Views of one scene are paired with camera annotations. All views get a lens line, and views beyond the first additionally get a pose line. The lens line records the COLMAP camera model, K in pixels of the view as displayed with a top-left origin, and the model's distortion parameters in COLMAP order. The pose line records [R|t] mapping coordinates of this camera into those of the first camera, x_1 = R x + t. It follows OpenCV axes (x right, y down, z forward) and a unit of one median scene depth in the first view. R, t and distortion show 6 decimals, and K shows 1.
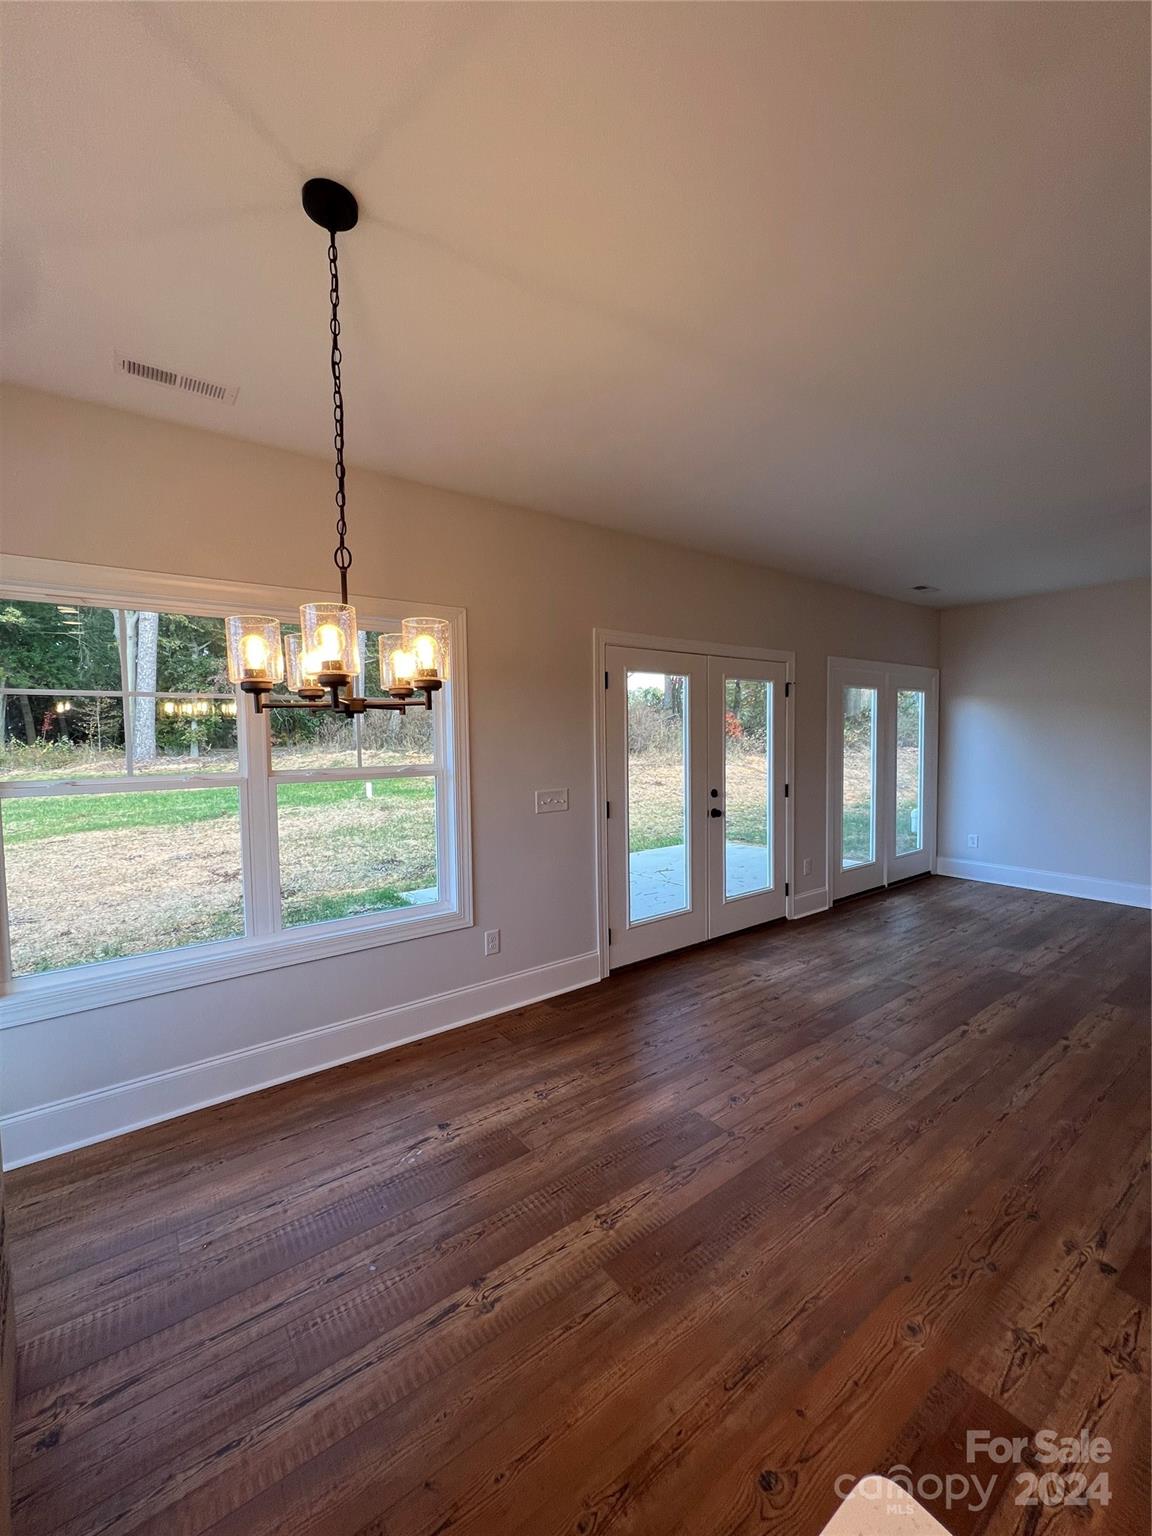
lens RADIAL K [[619.6, 0, 571.1], [0, 619.6, 773.3], [0, 0, 1]] dist [0.014960, 0.000466]
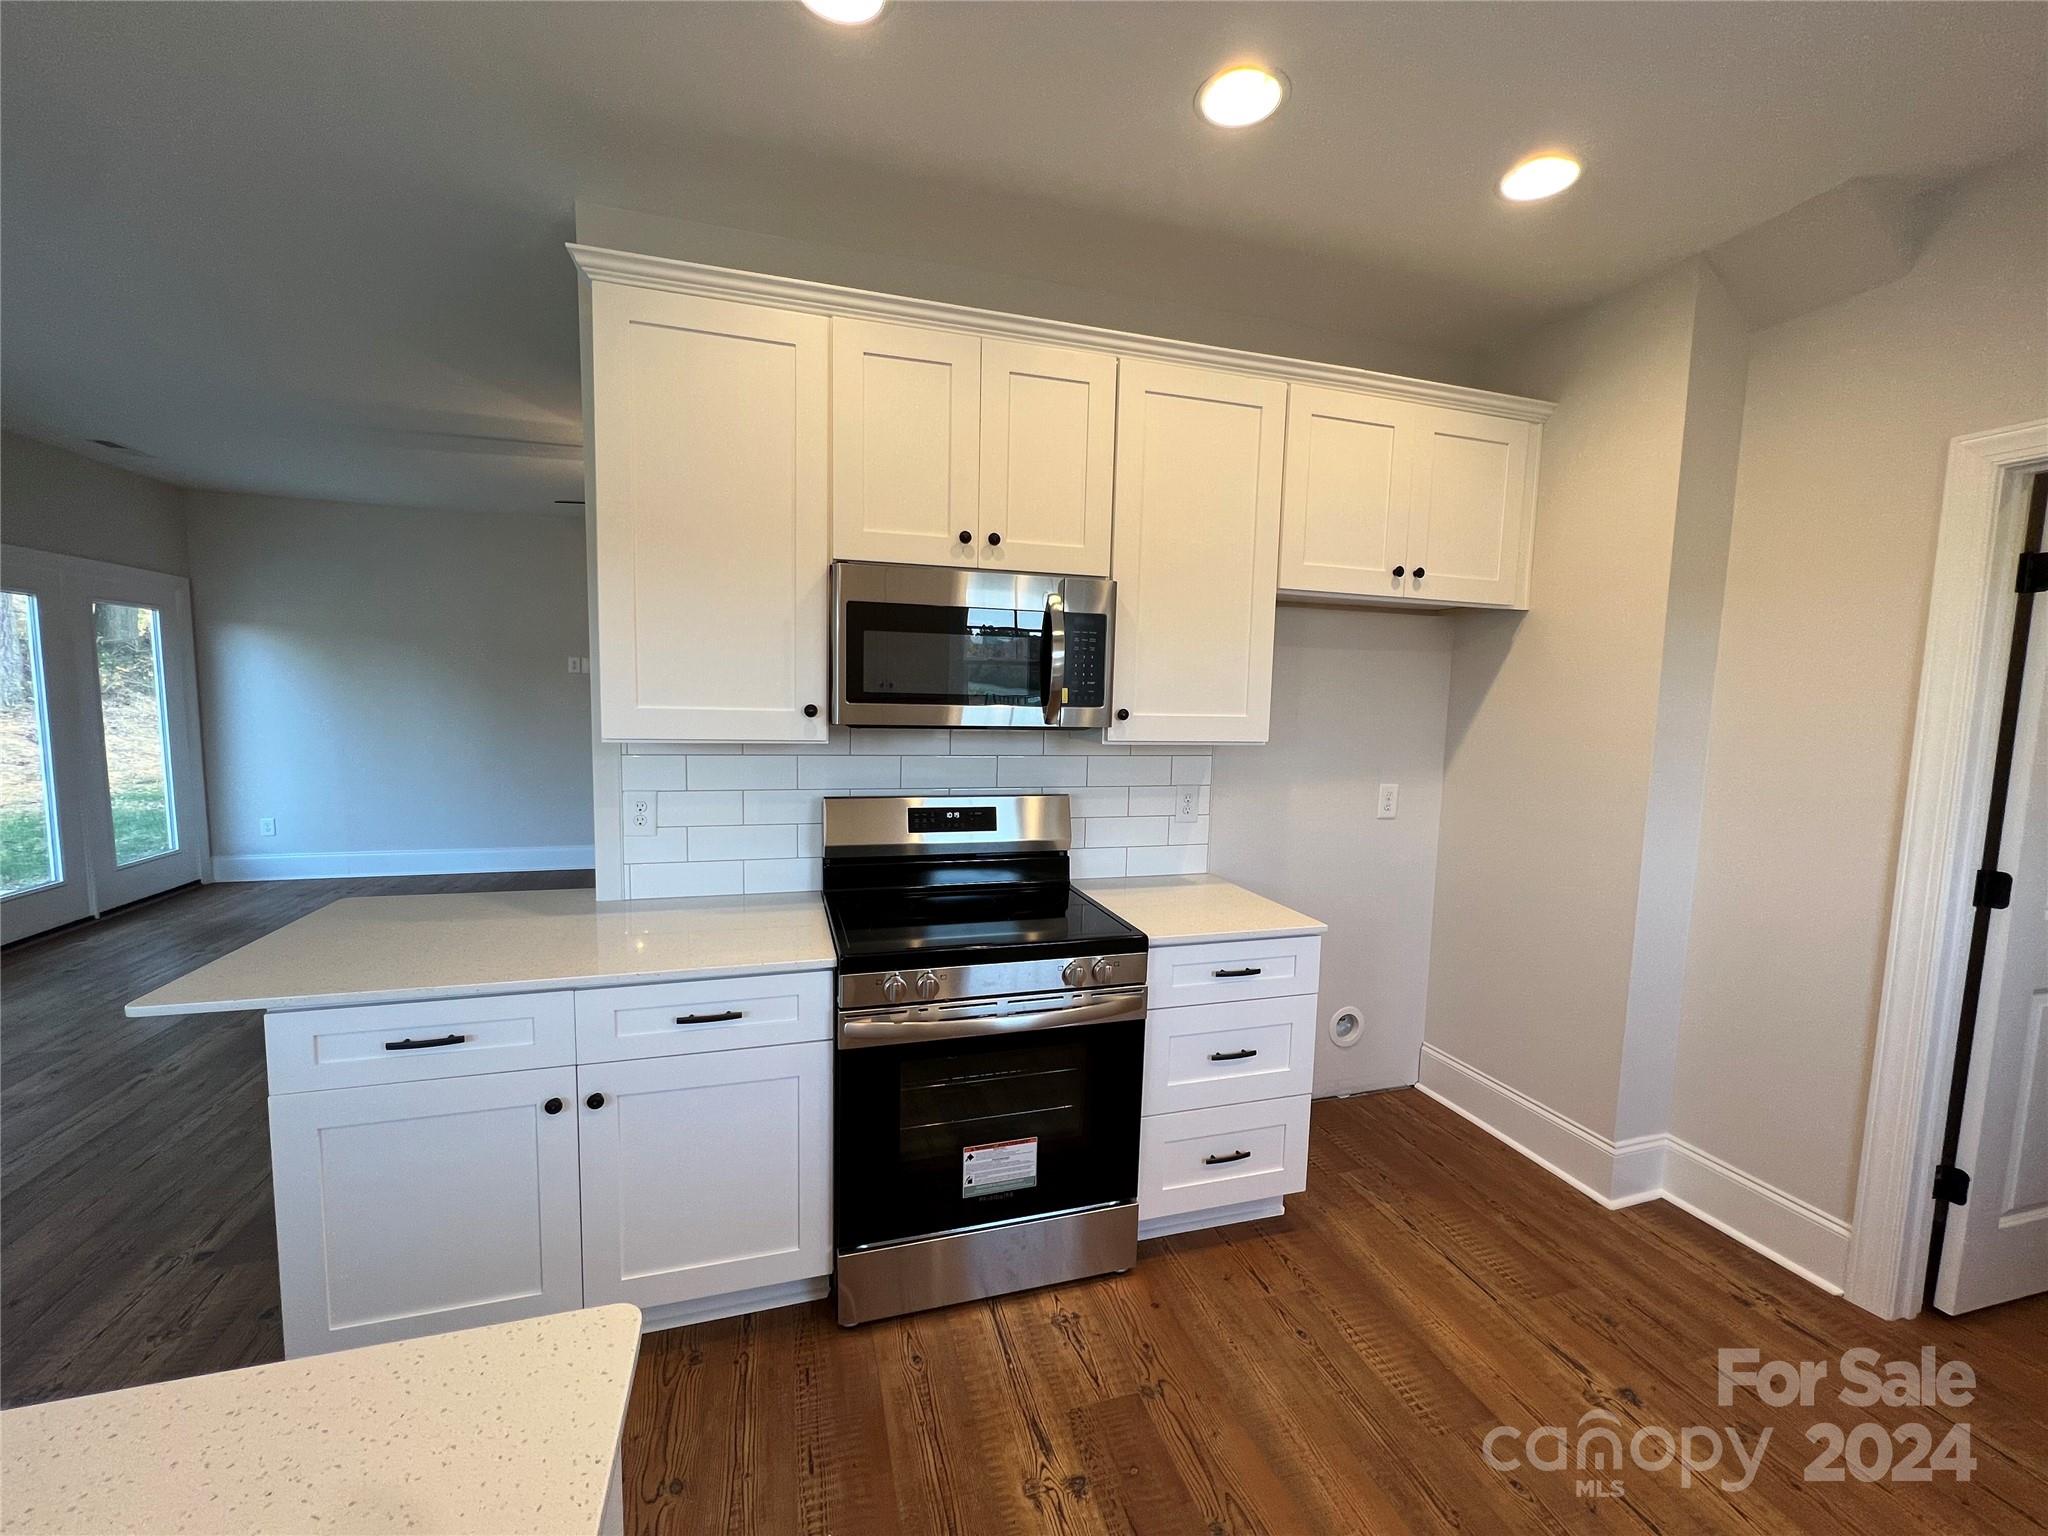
lens RADIAL K [[826.1, 0, 1017.5], [0, 826.1, 773.4], [0, 0, 1]] dist [0.014960, 0.000466]
pose [[0.351028, -0.074519, 0.933395, 0.063519], [0.032643, 0.997196, 0.067336, 0.013290], [-0.935796, 0.006832, 0.352477, -0.205438]]
